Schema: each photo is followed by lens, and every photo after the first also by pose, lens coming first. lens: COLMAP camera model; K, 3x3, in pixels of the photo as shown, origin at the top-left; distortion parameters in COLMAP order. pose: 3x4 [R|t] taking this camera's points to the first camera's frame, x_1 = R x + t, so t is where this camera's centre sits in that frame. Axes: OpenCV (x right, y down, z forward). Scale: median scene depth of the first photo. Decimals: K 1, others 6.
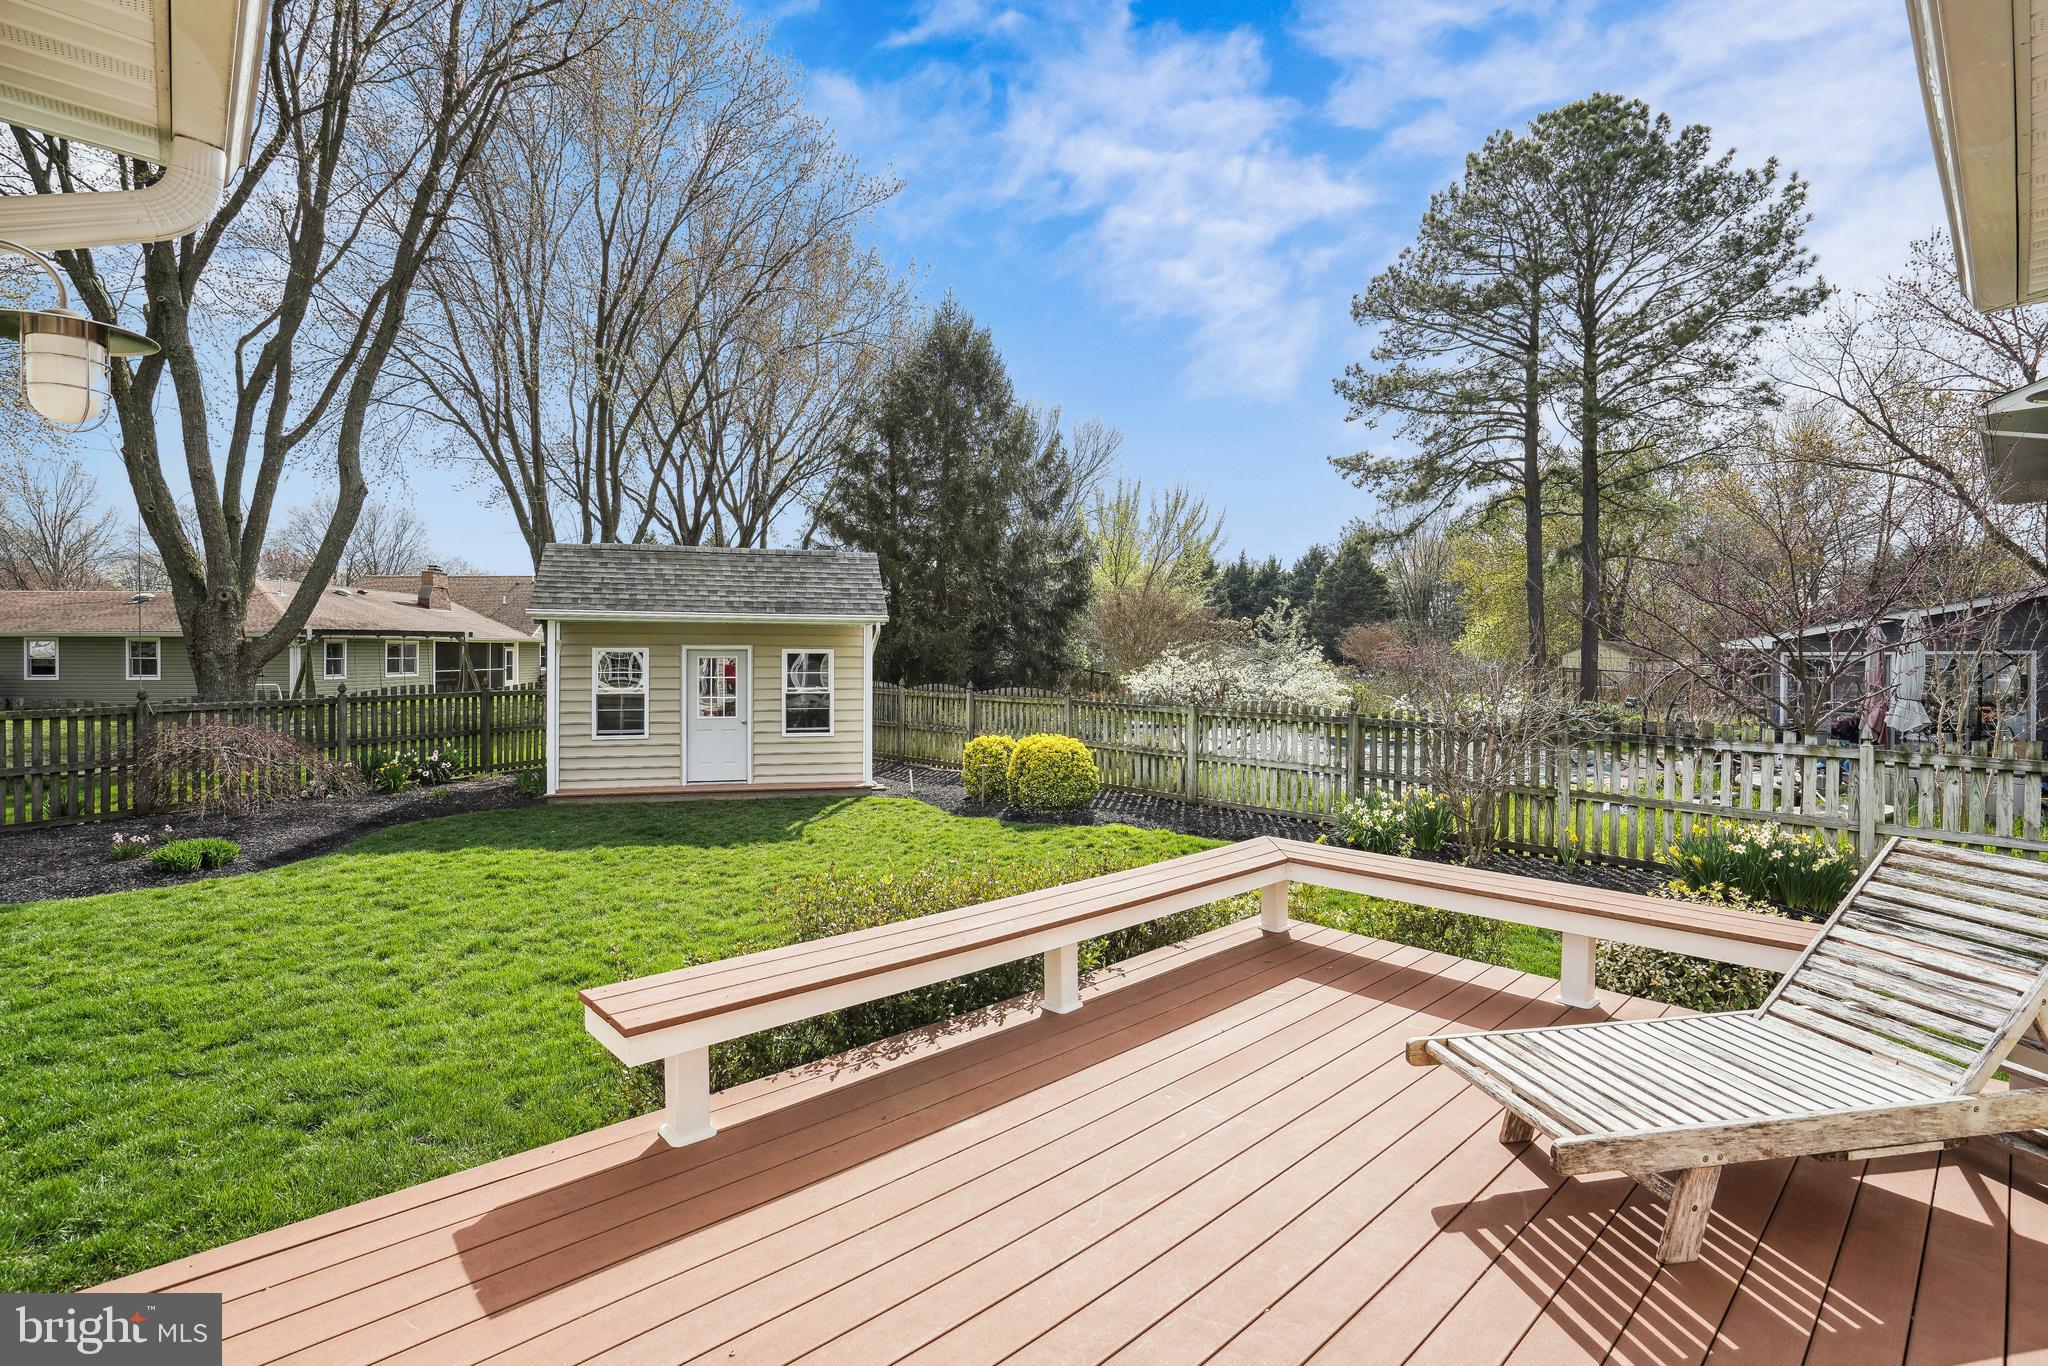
lens RADIAL K [[956.7, 0, 1025.6], [0, 956.7, 672.0], [0, 0, 1]] dist [-0.046753, 0.018634]
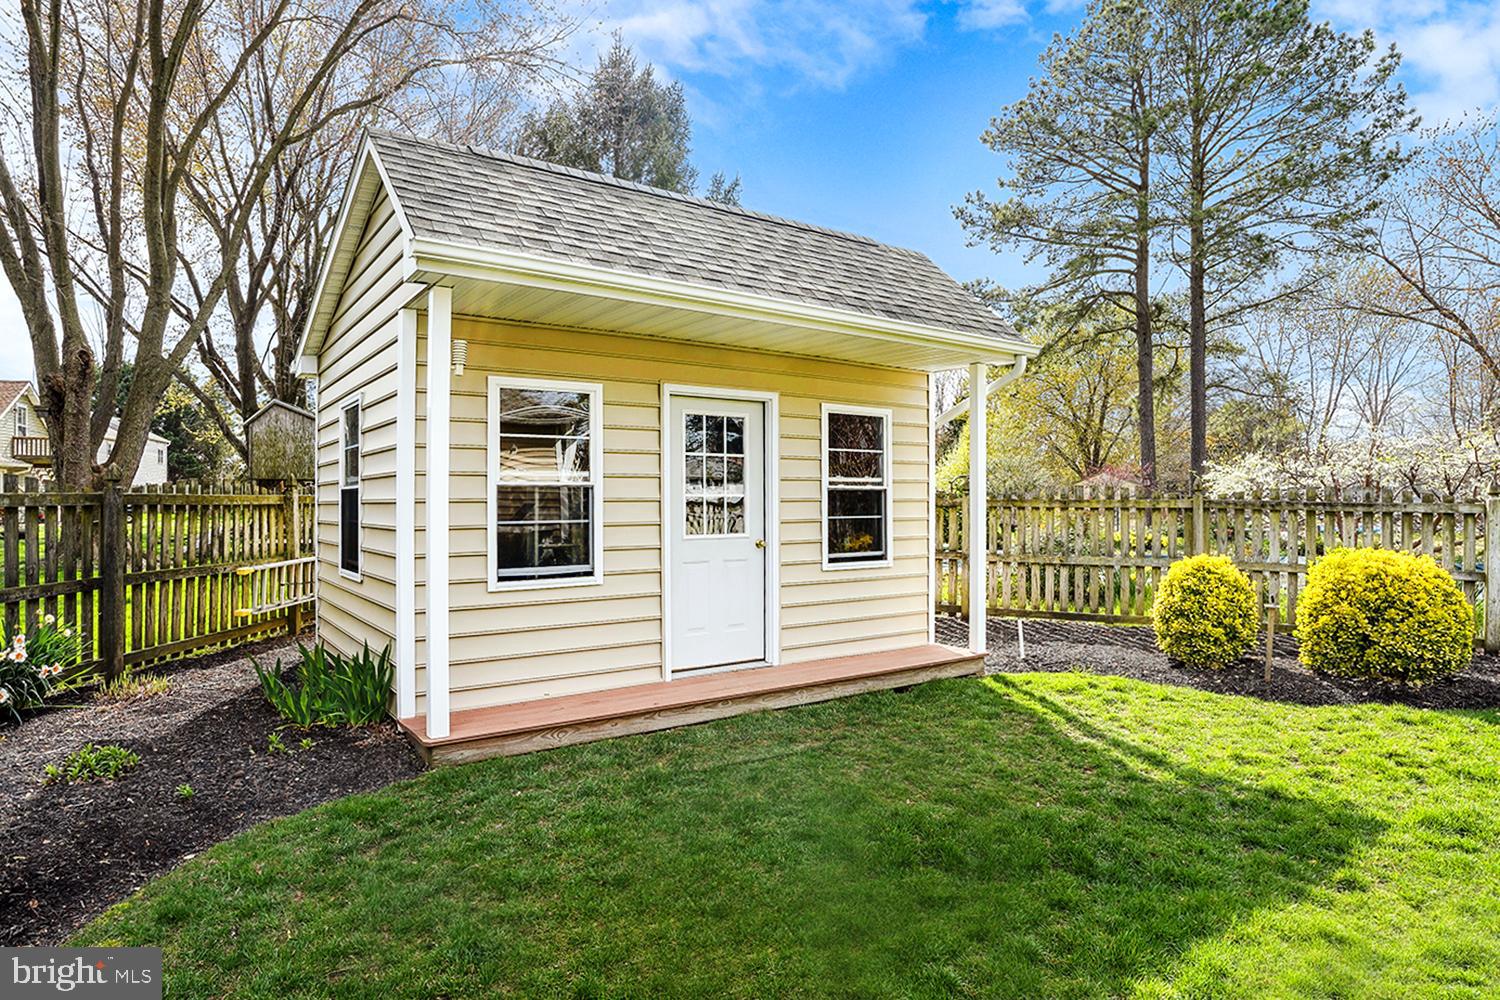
lens RADIAL K [[830.6, 0, 750.0], [0, 830.6, 500.0], [0, 0, 1]] dist [-0.041980, 0.000430]
pose [[0.941411, -0.004965, 0.337224, -0.451029], [0.007303, 0.999957, -0.005666, 0.031679], [-0.337182, 0.007797, 0.941407, 0.586832]]
